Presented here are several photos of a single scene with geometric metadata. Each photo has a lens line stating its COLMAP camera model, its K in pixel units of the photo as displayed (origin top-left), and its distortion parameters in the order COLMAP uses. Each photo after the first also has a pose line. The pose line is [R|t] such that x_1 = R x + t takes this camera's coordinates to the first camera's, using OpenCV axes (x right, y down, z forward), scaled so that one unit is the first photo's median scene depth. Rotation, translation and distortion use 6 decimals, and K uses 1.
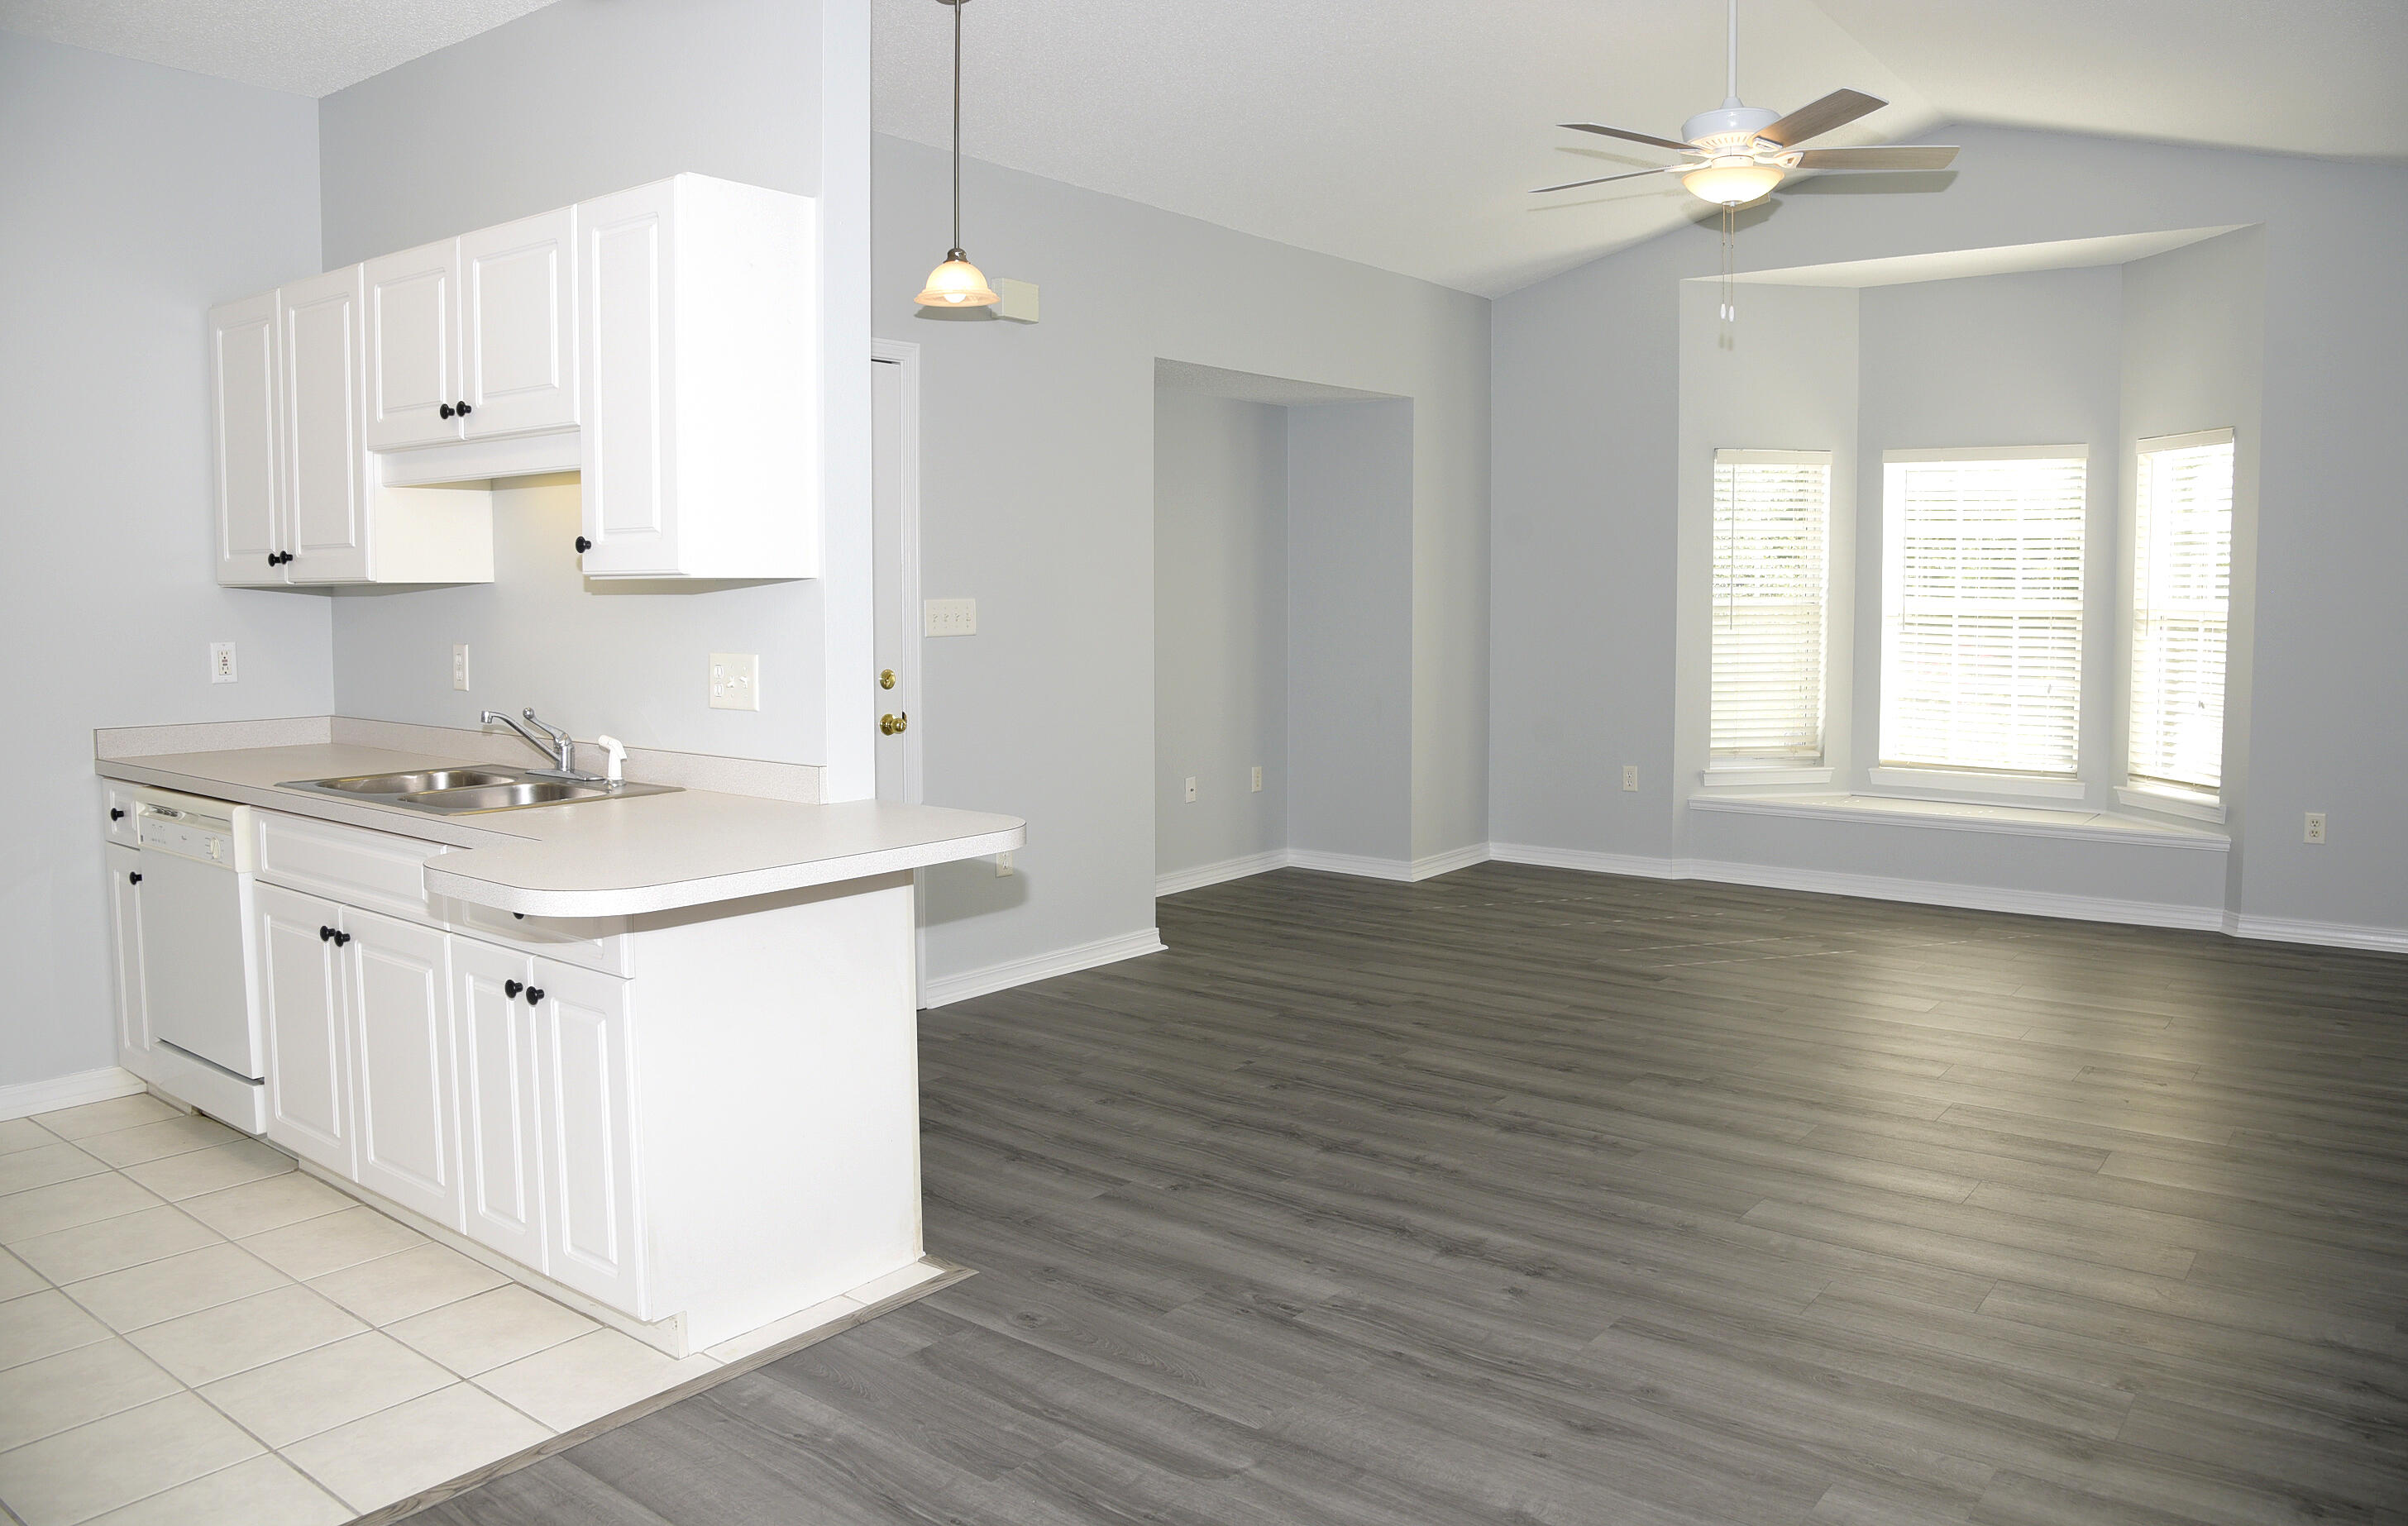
lens RADIAL K [[1701.3, 0, 1204.0], [0, 1701.3, 763.0], [0, 0, 1]] dist [-0.046921, 0.001773]
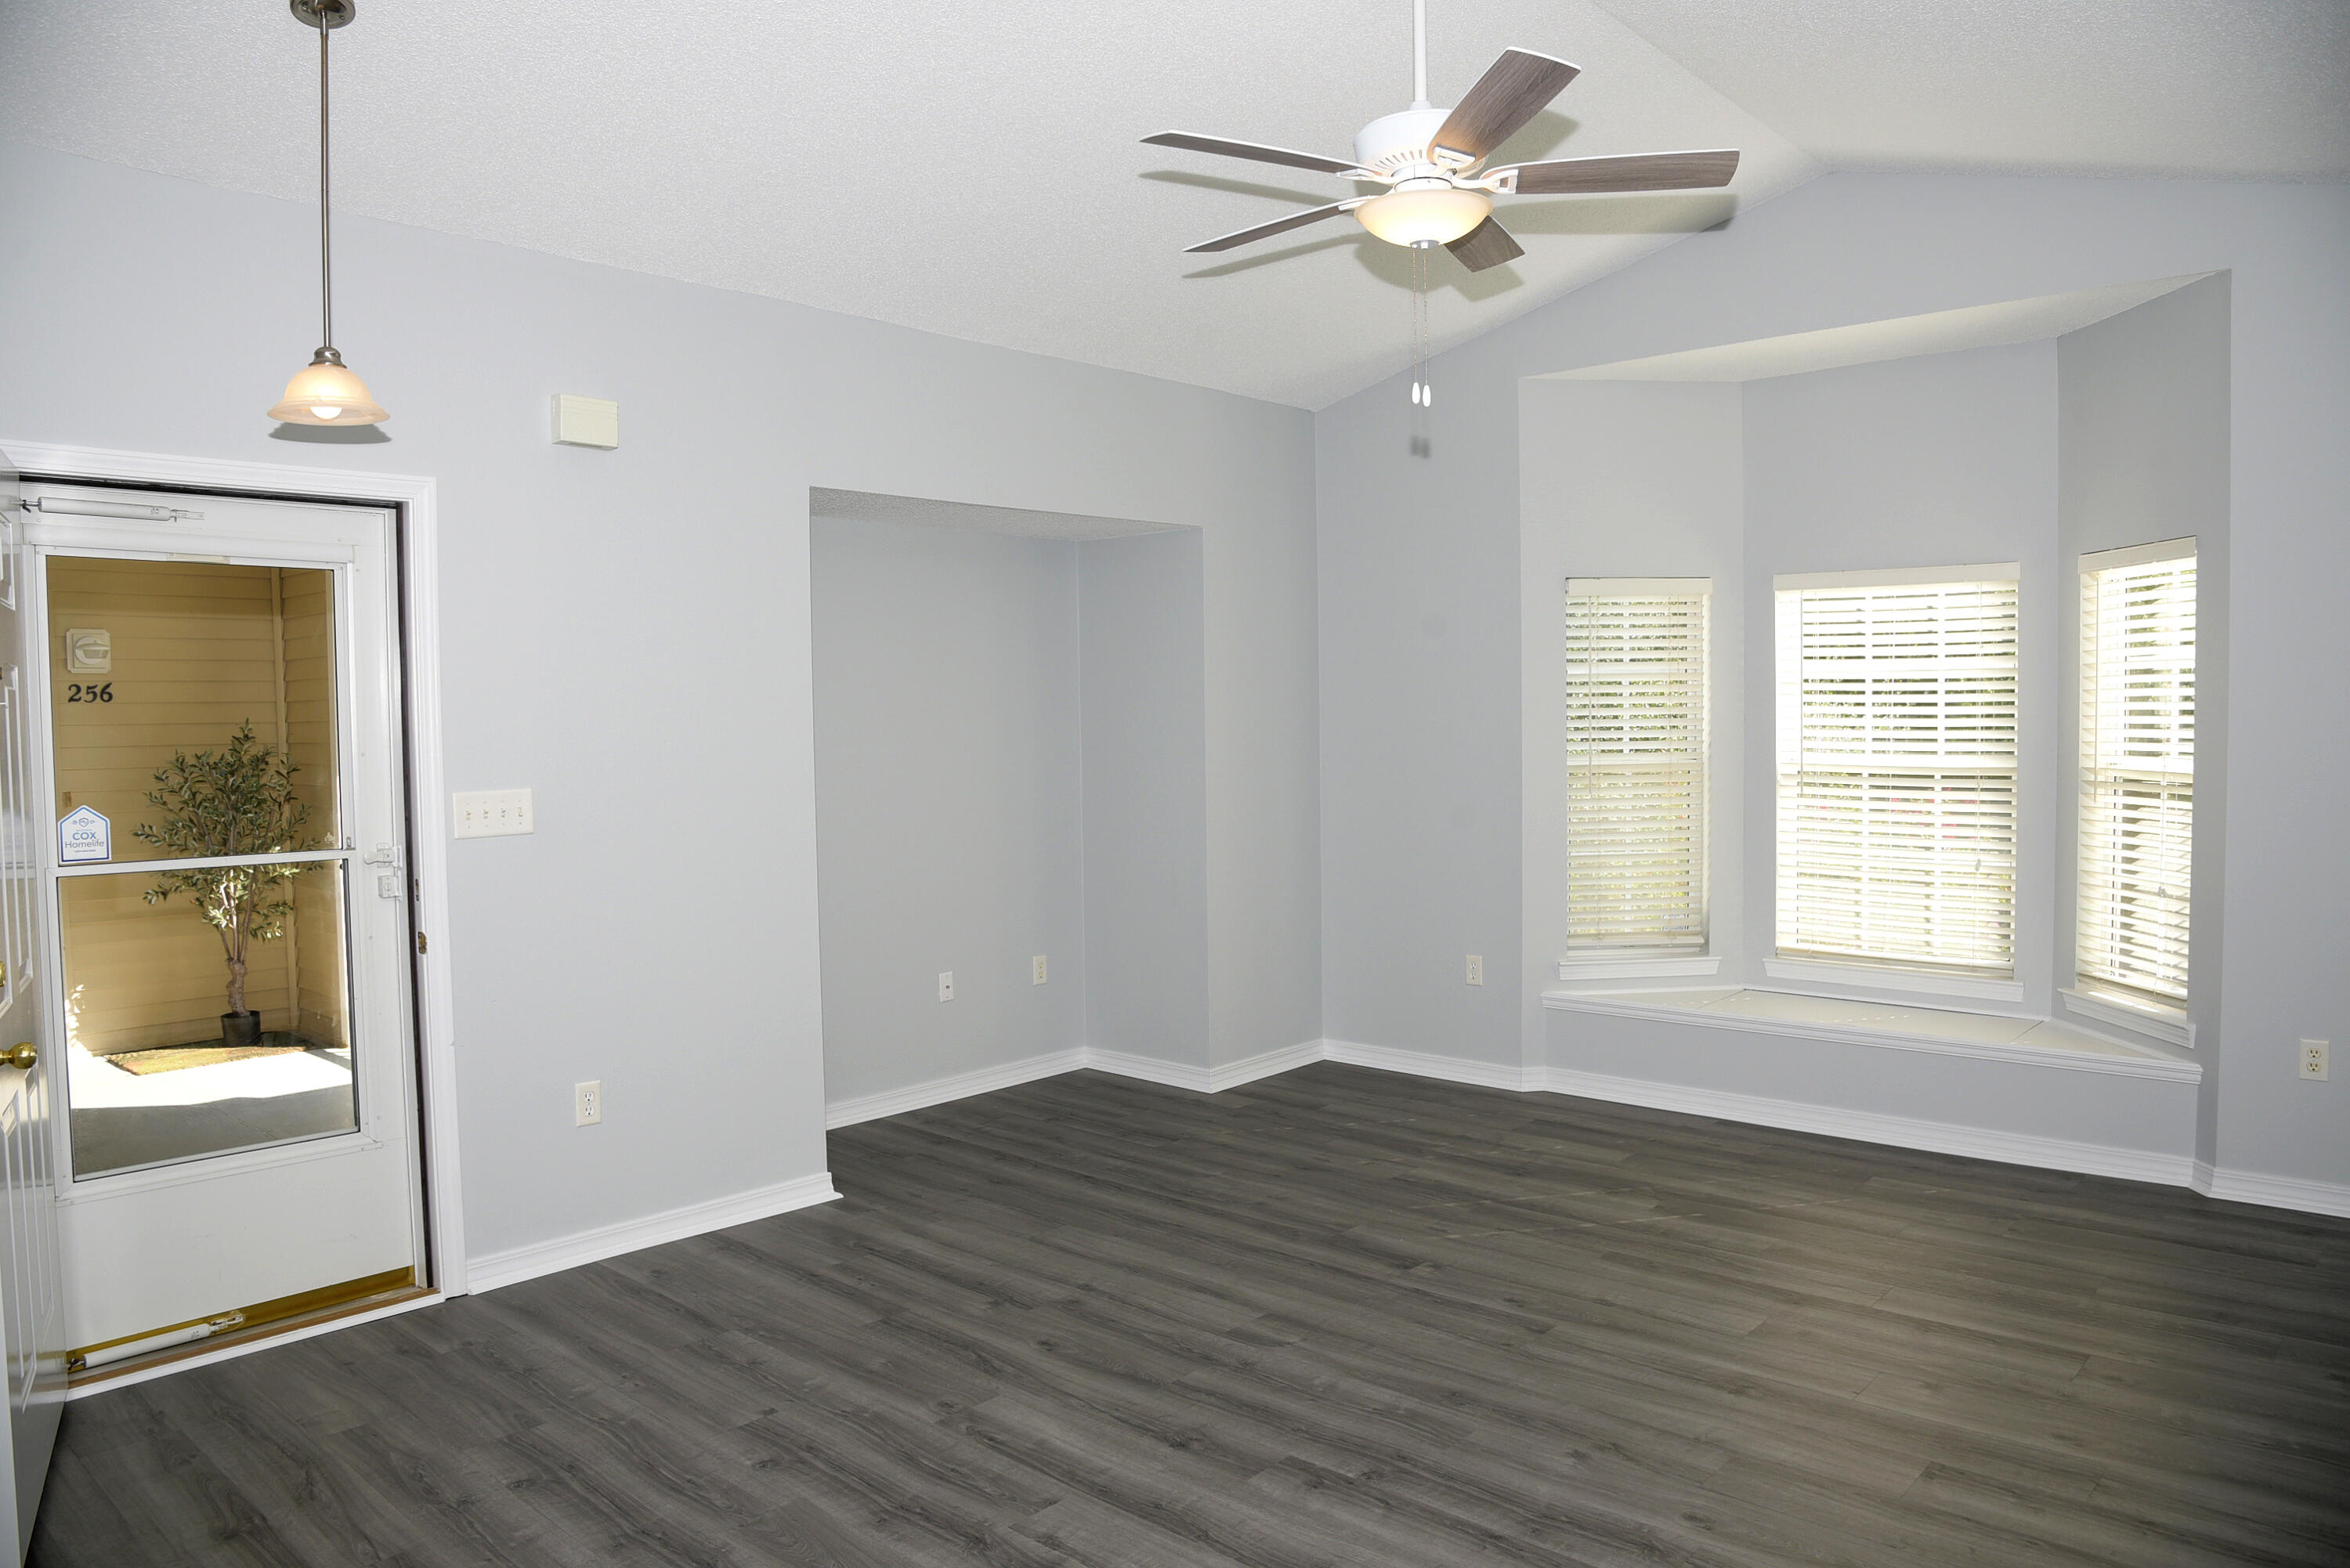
lens RADIAL K [[1533.4, 0, 1173.0], [0, 1533.4, 841.9], [0, 0, 1]] dist [-0.066656, 0.016431]
pose [[0.995036, -0.006747, -0.099282, 0.207041], [0.004893, 0.999809, -0.018901, -0.047690], [0.099390, 0.018321, 0.994880, 0.263307]]
